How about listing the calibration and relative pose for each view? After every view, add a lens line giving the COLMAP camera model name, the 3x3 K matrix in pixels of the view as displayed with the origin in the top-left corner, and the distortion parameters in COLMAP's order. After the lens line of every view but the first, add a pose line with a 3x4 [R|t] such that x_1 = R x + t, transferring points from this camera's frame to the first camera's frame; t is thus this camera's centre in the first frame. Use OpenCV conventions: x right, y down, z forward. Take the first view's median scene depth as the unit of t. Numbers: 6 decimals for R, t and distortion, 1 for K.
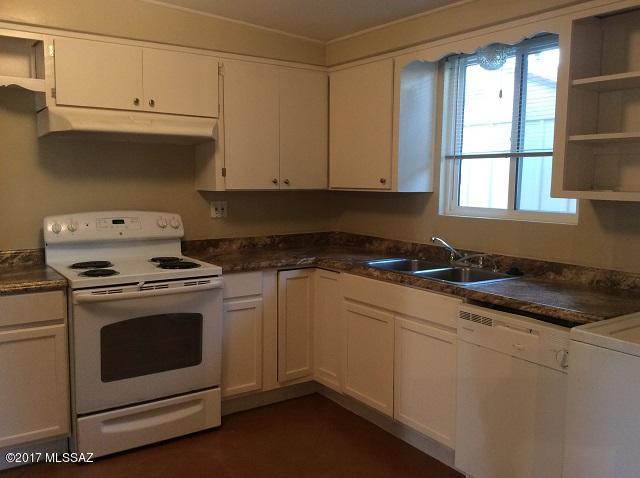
lens RADIAL K [[577.0, 0, 320.0], [0, 577.0, 239.0], [0, 0, 1]] dist [0.001875, -0.002732]
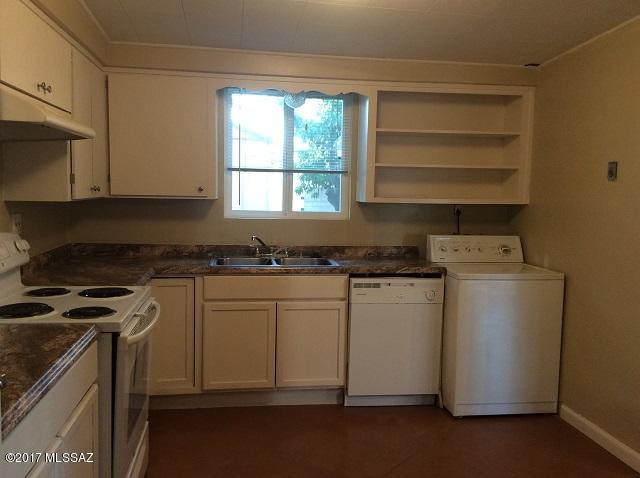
lens RADIAL K [[588.0, 0, 320.0], [0, 588.0, 239.0], [0, 0, 1]] dist [0.015511, 0.006482]
pose [[0.435584, -0.077378, 0.896816, -0.822616], [0.075744, 0.995916, 0.049139, -0.046528], [-0.896955, 0.046524, 0.439666, 0.327733]]
